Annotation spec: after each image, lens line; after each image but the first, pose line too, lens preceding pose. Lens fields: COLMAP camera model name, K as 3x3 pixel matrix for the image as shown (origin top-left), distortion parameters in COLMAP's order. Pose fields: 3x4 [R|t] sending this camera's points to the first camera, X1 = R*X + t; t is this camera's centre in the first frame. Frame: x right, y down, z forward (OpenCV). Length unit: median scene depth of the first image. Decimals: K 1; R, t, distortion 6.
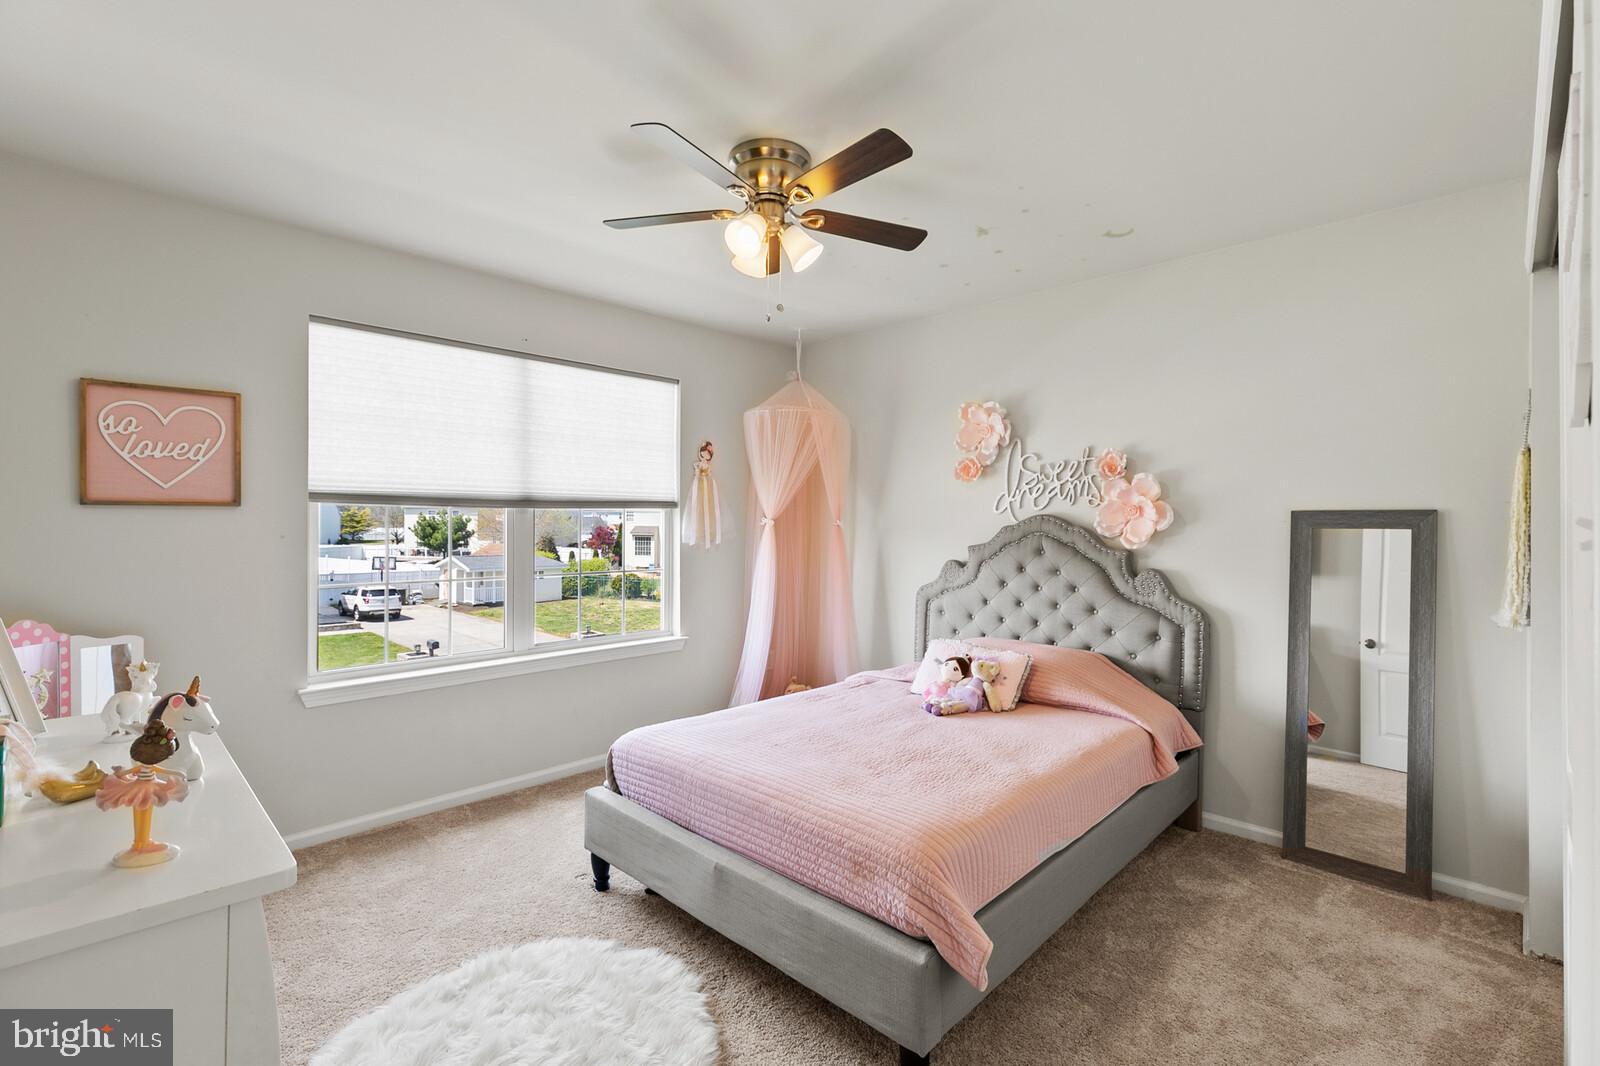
lens RADIAL K [[715.4, 0, 795.2], [0, 715.4, 530.4], [0, 0, 1]] dist [0.004577, -0.001399]
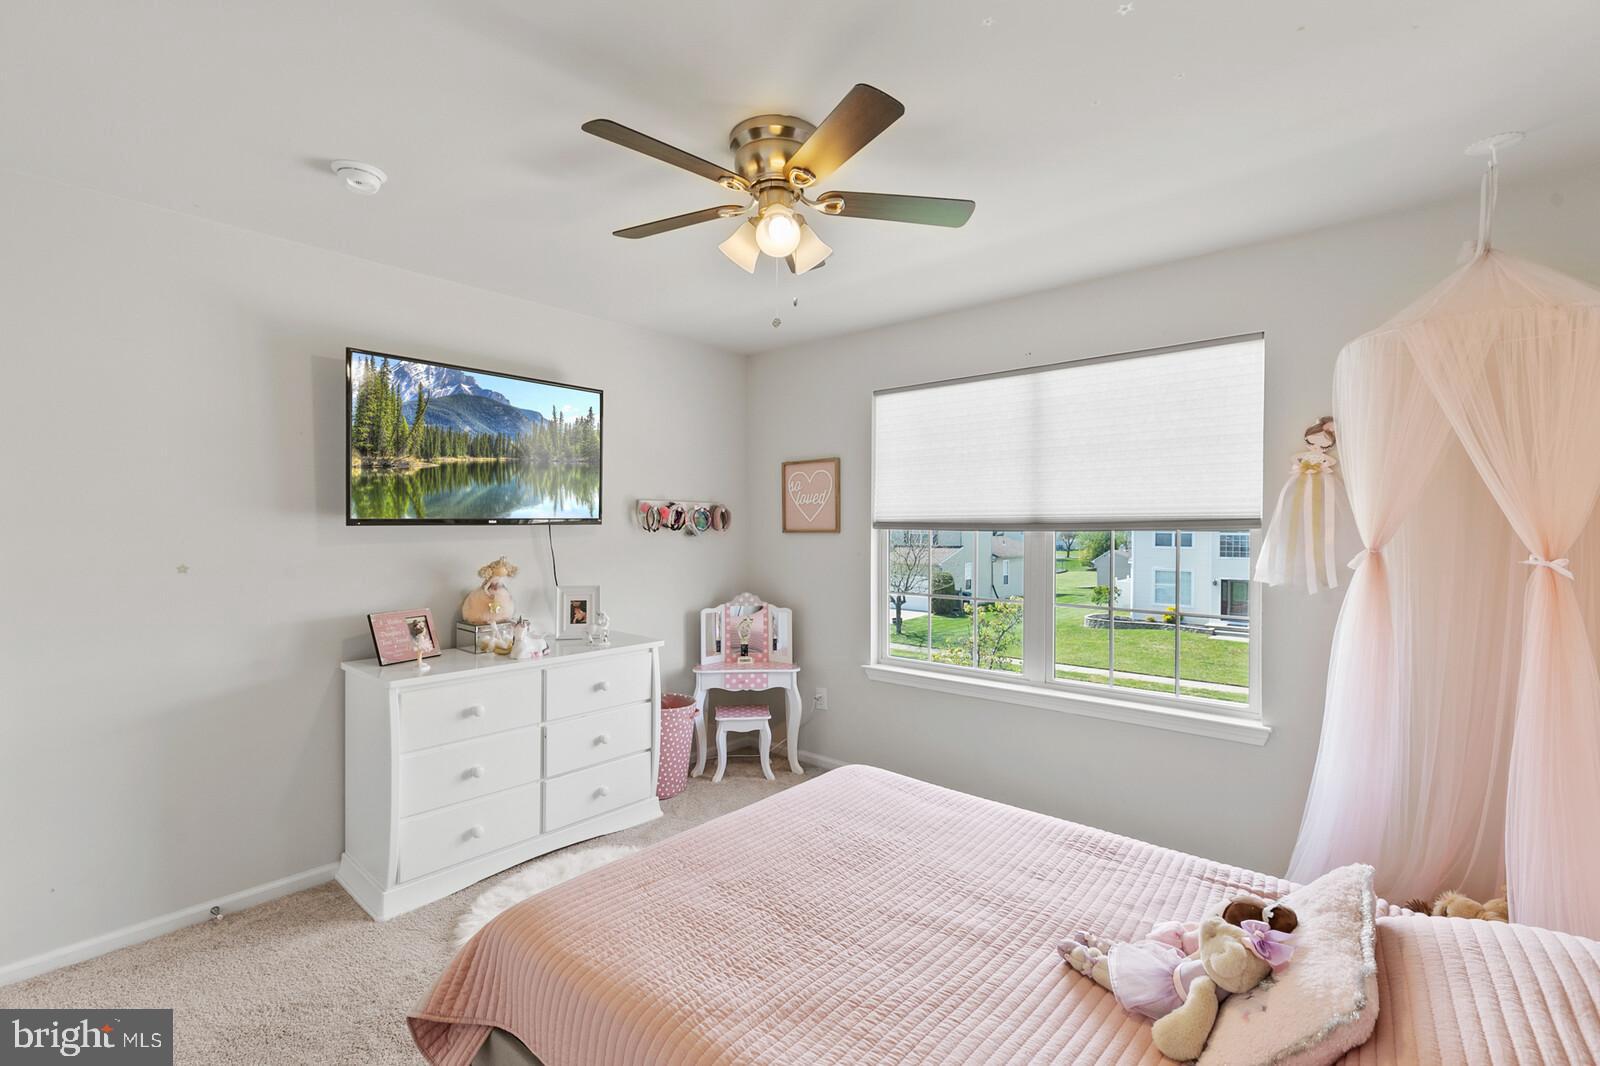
lens RADIAL K [[715.4, 0, 795.5], [0, 715.4, 530.5], [0, 0, 1]] dist [0.004577, -0.001399]
pose [[0.061799, -0.001896, -0.998087, 0.660480], [-0.013770, 0.999901, -0.002752, -0.030406], [0.997994, 0.013913, 0.061767, 0.762722]]
